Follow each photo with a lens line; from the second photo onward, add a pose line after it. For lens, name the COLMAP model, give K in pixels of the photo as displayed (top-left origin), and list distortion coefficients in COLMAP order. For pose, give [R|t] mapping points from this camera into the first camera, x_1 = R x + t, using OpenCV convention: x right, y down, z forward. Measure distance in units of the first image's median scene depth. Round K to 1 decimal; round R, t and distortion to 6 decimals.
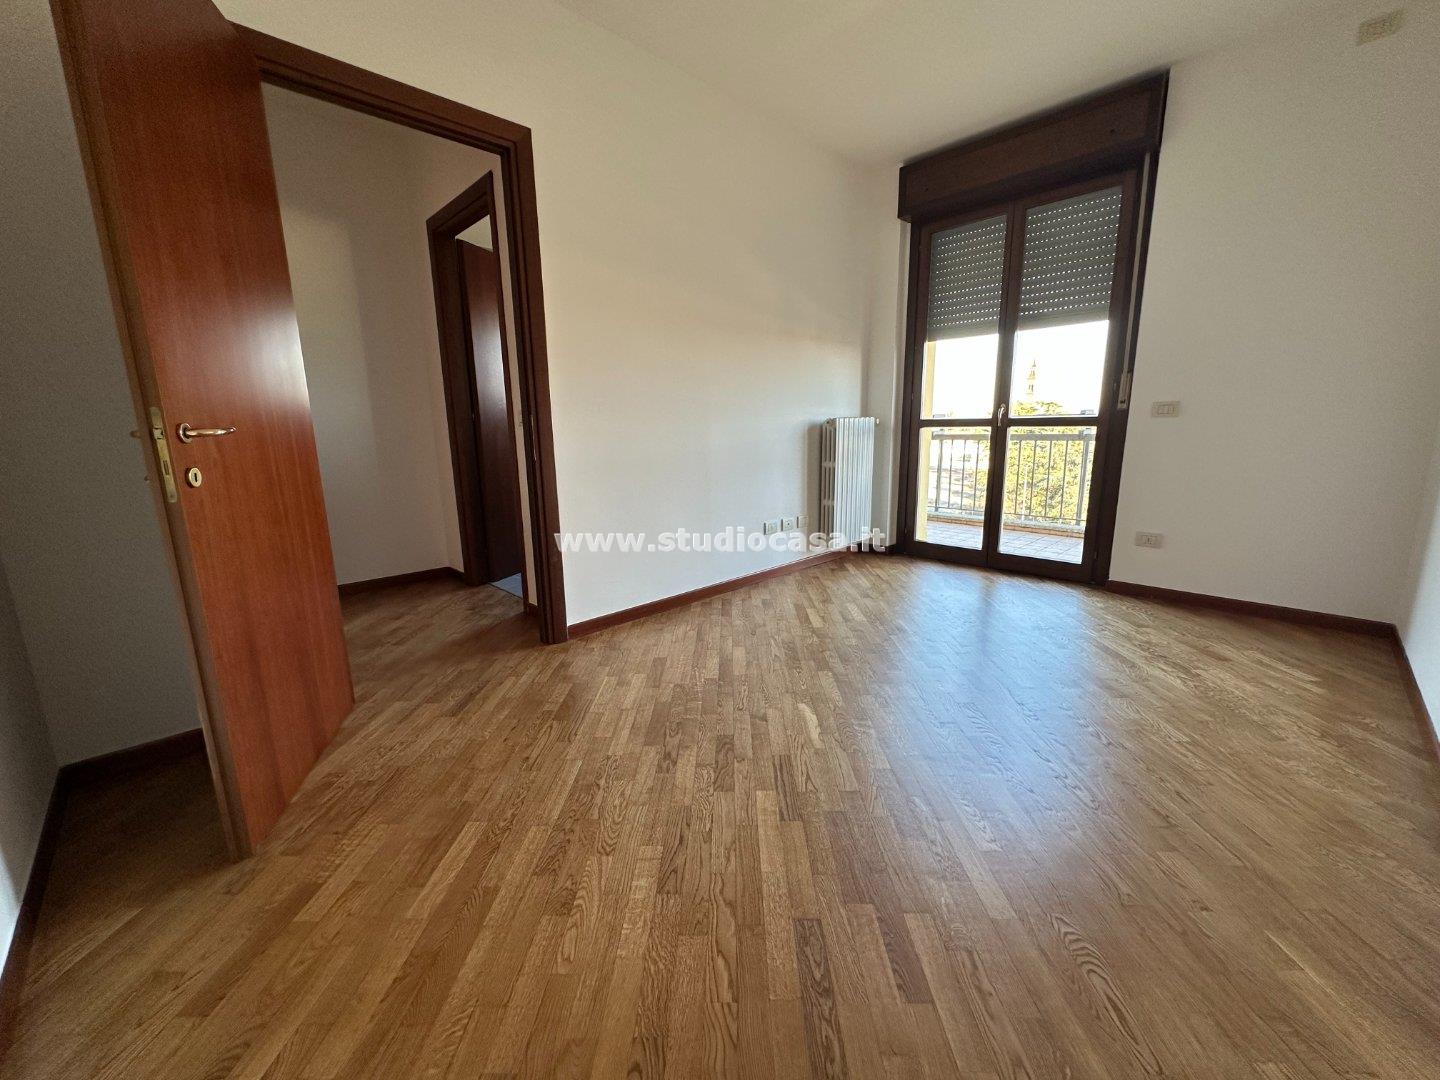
lens RADIAL K [[575.5, 0, 722.1], [0, 575.5, 536.7], [0, 0, 1]] dist [0.000215, 0.000122]
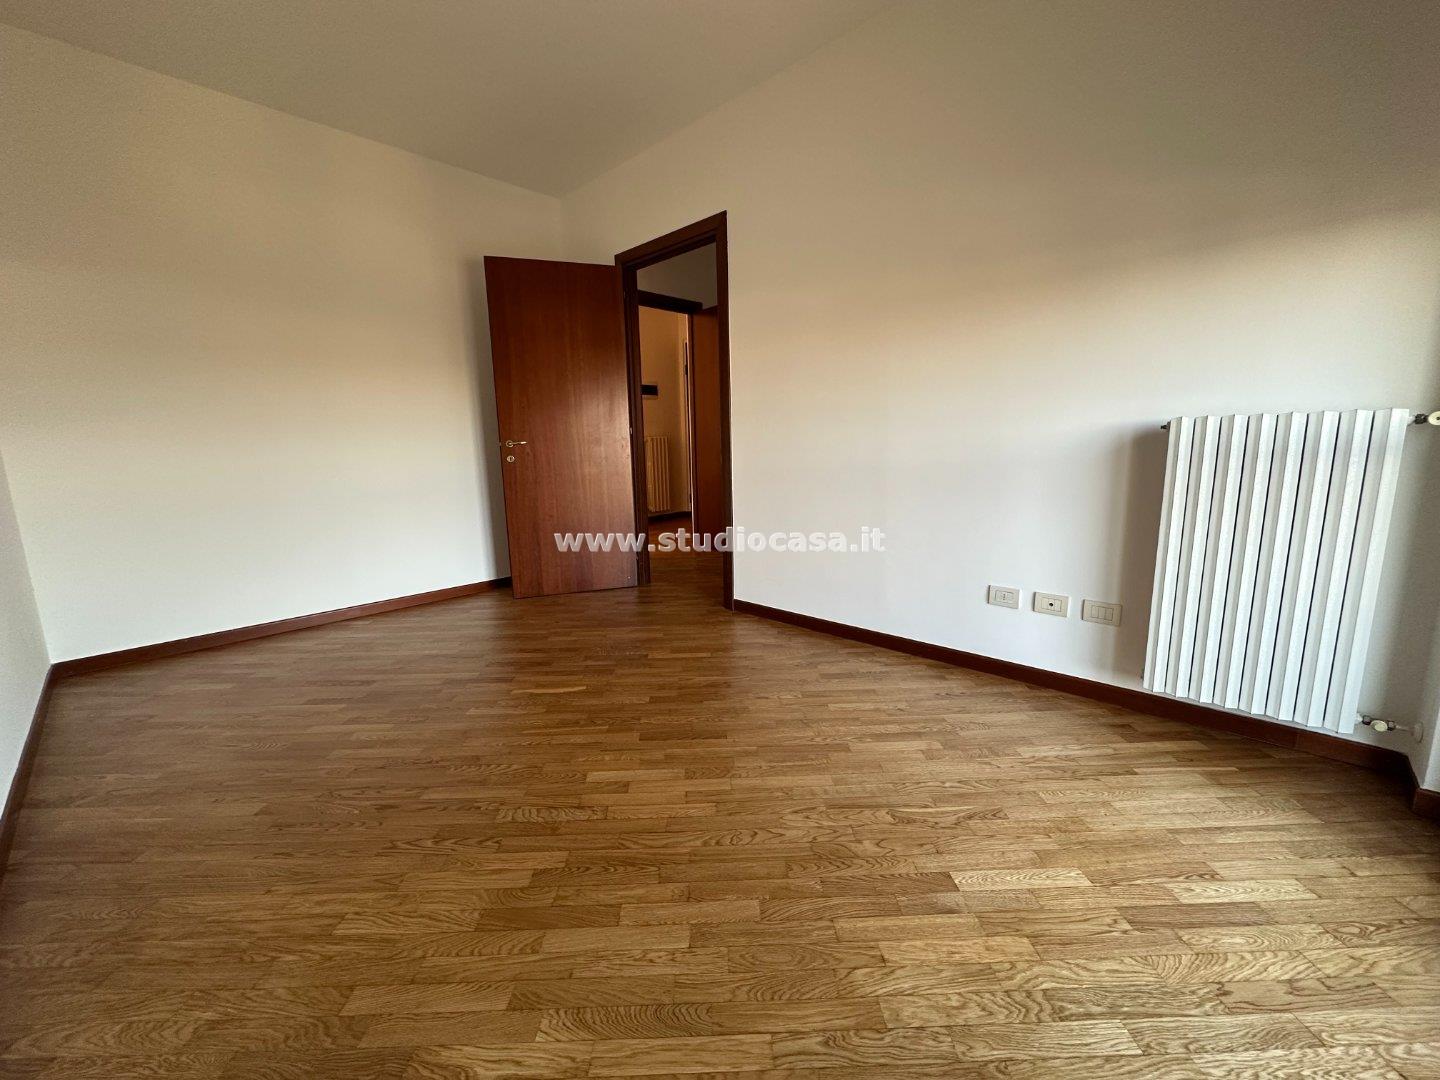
lens RADIAL K [[575.5, 0, 722.5], [0, 575.5, 542.2], [0, 0, 1]] dist [0.000215, 0.000122]
pose [[0.027496, 0.186614, -0.982048, 1.085579], [-0.170544, 0.968892, 0.179339, -0.213561], [0.984966, 0.162551, 0.058466, 1.036636]]
